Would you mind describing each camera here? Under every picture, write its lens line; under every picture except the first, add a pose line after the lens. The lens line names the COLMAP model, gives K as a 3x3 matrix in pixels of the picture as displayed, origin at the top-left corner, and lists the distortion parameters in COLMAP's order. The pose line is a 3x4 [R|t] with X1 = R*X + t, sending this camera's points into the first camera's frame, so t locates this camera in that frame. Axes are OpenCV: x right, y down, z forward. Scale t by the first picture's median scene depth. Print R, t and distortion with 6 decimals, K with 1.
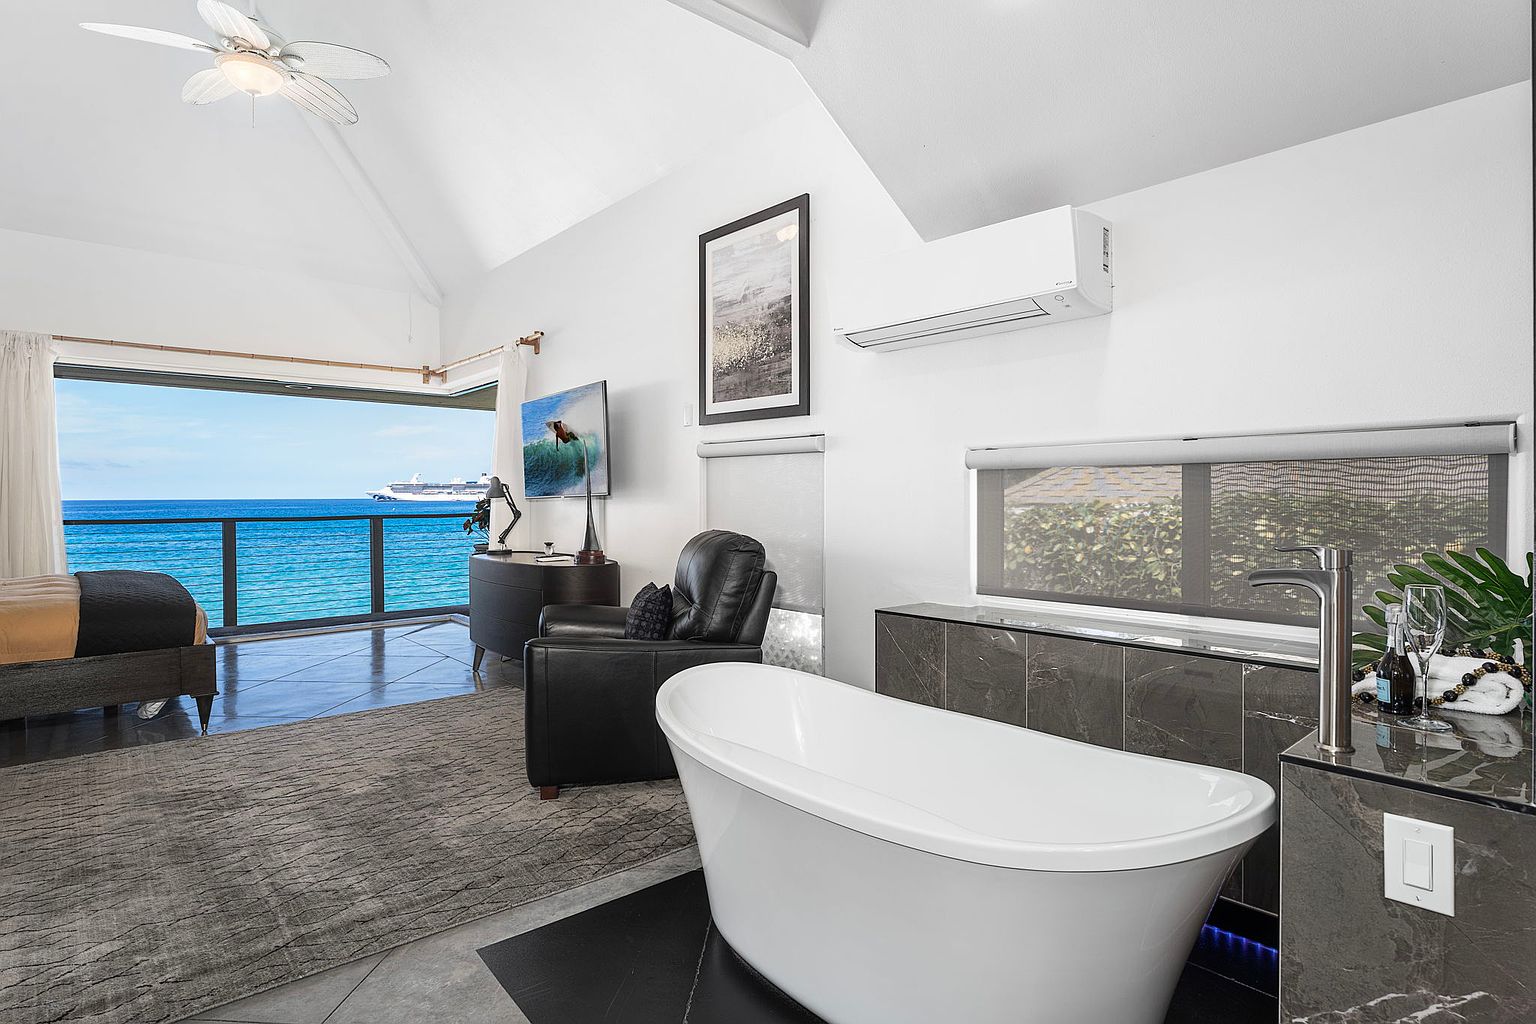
lens RADIAL K [[831.5, 0, 765.4], [0, 831.5, 508.8], [0, 0, 1]] dist [-0.000413, 0.000336]
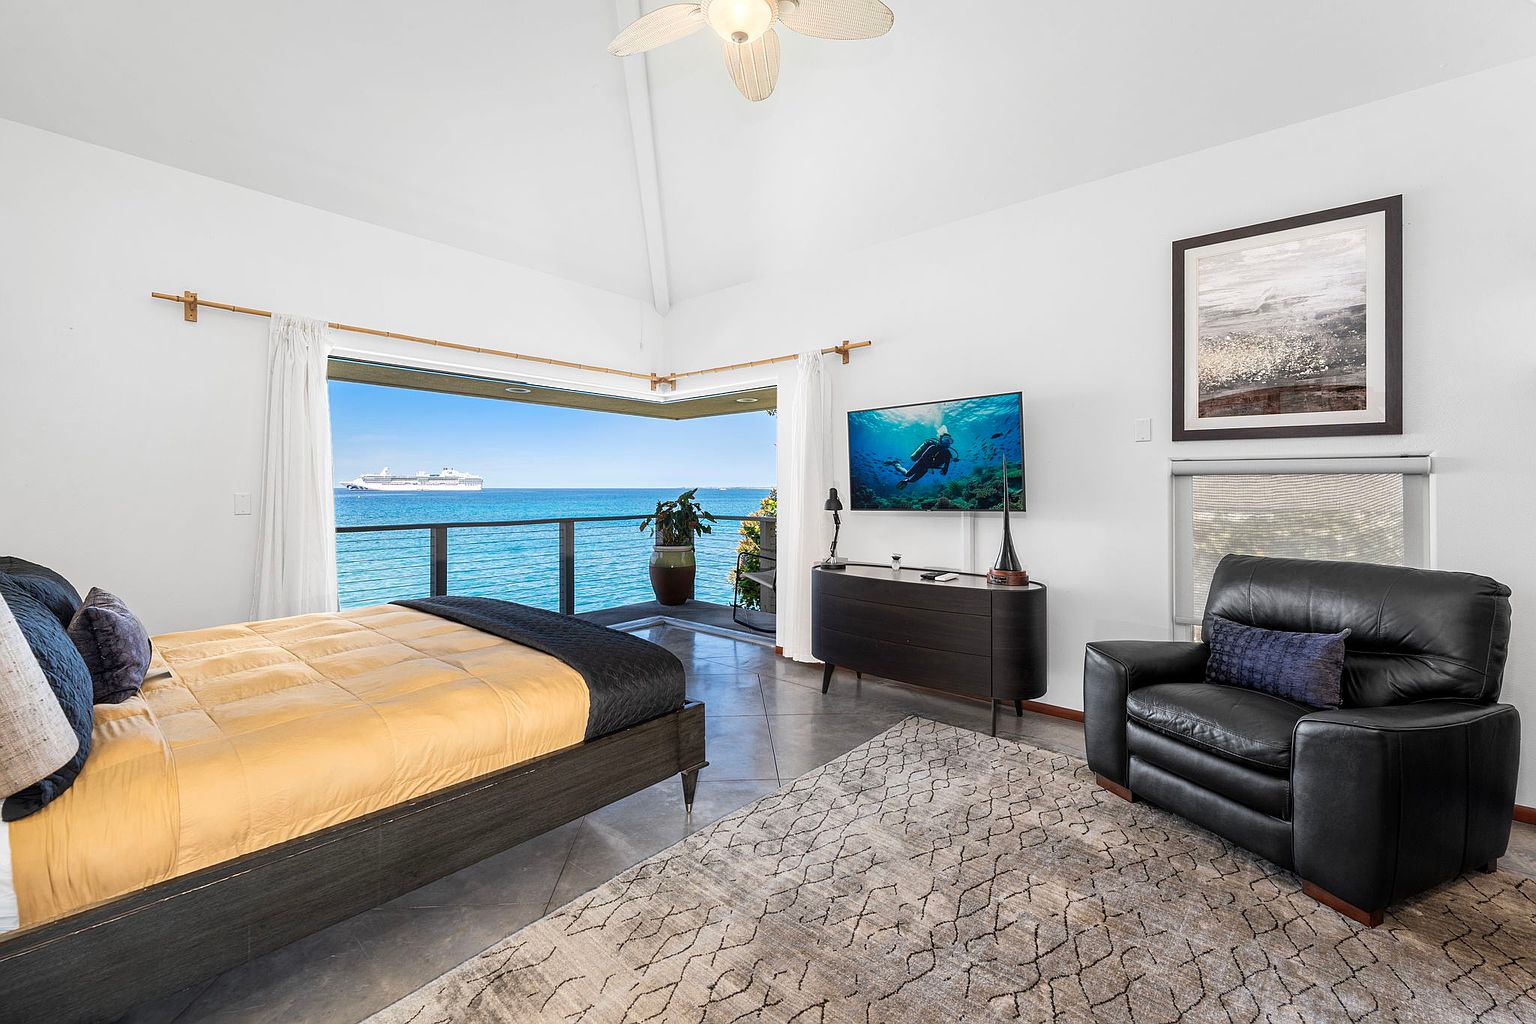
lens RADIAL K [[641.7, 0, 737.6], [0, 641.7, 478.5], [0, 0, 1]] dist [-0.003470, 0.000692]
pose [[0.992576, 0.015508, 0.120629, -0.658533], [-0.011555, 0.999375, -0.033398, -0.028106], [-0.121072, 0.031757, 0.992136, 0.341125]]
